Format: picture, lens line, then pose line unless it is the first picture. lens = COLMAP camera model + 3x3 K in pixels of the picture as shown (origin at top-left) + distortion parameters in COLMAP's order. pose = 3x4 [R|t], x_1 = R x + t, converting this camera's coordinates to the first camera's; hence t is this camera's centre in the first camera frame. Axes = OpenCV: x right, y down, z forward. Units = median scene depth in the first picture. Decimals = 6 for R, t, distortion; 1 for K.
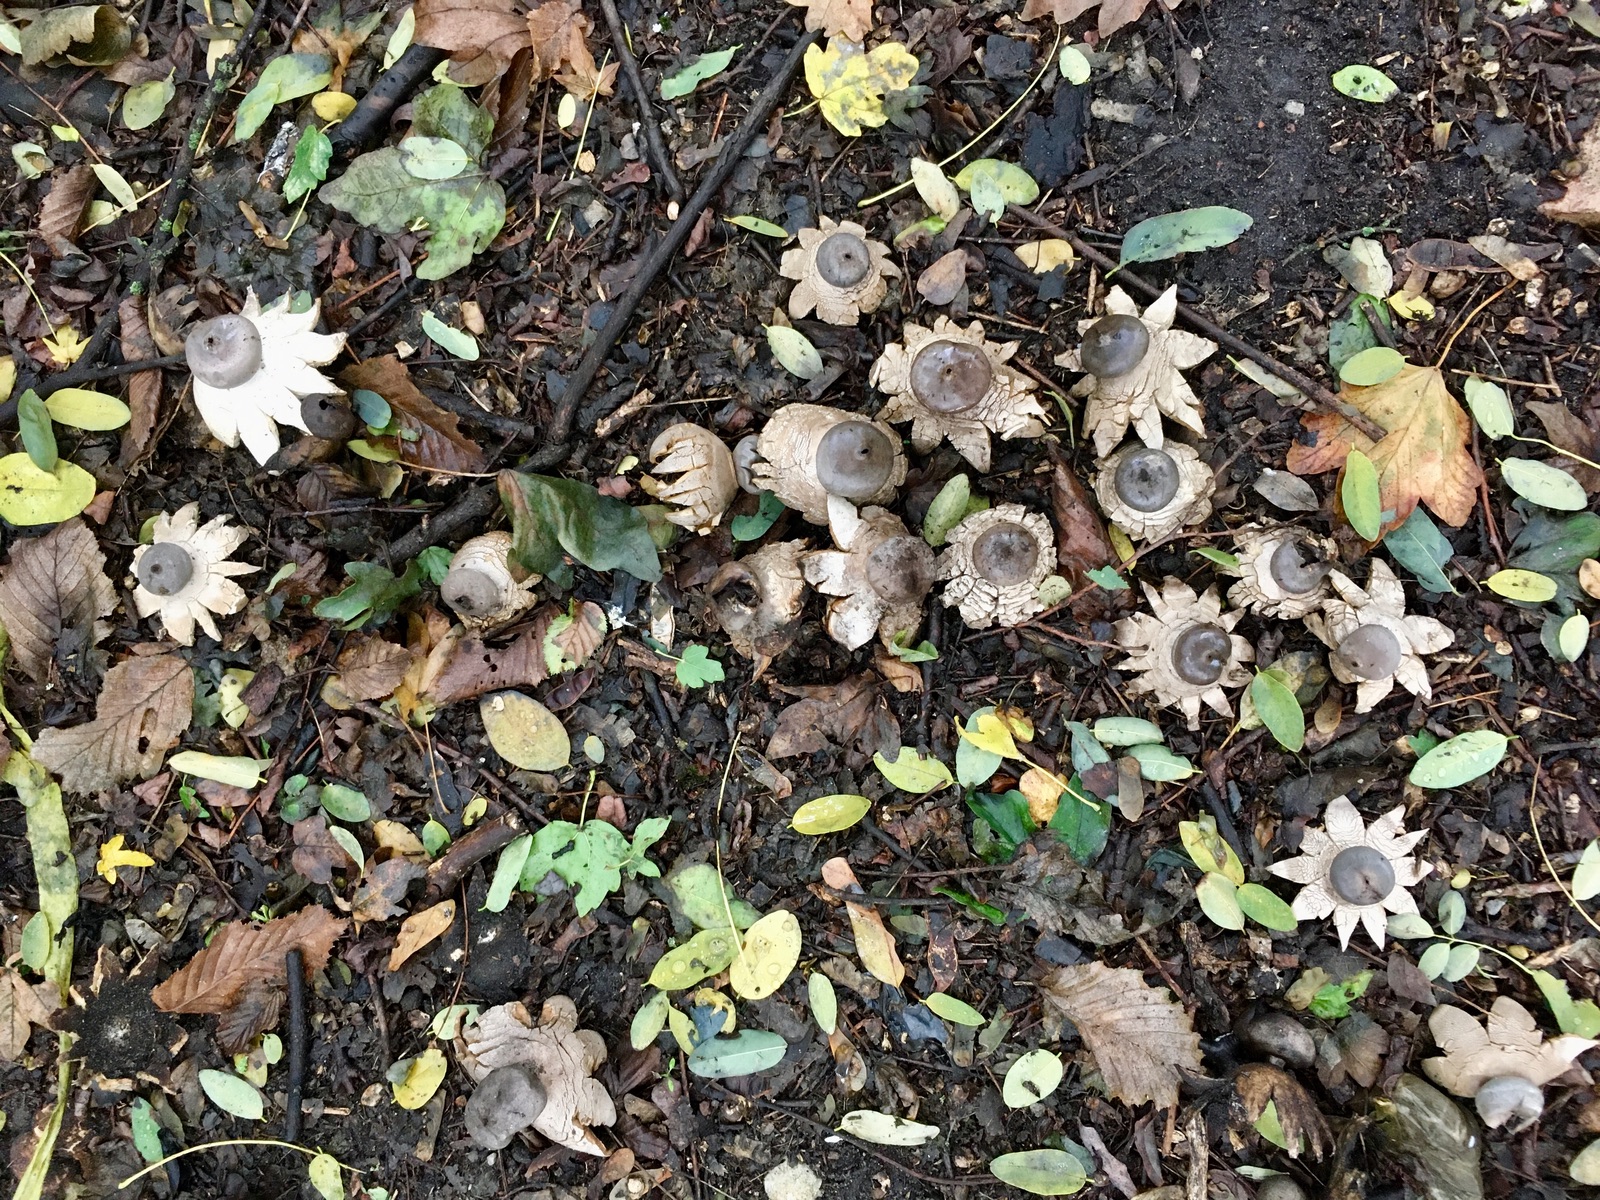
lens RADIAL K [[1374.8, 0, 800.0], [0, 1374.8, 600.0], [0, 0, 1]] dist [0.061202, -0.111159]
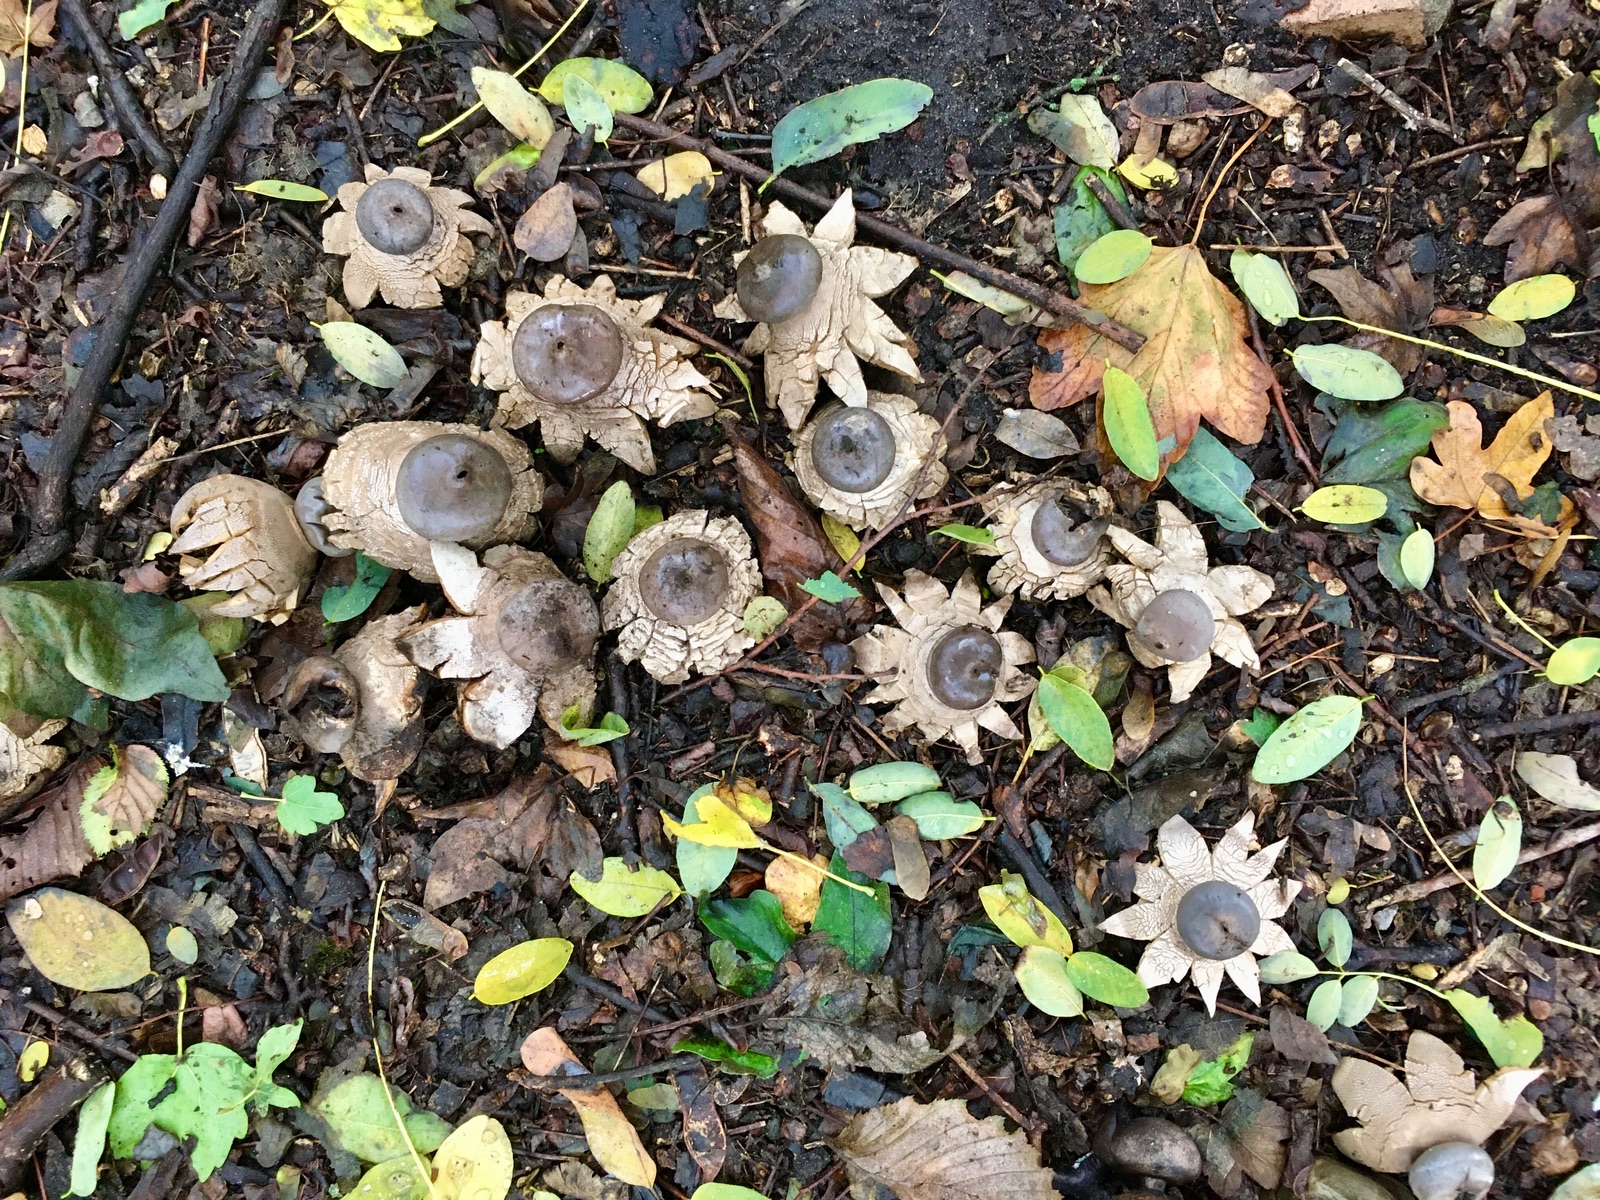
lens RADIAL K [[1374.8, 0, 800.0], [0, 1374.8, 600.0], [0, 0, 1]] dist [0.061202, -0.111159]
pose [[0.975711, -0.177878, 0.127860, 0.108890], [0.177839, 0.983989, 0.011814, -0.020534], [-0.127914, 0.011211, 0.991722, 0.257880]]
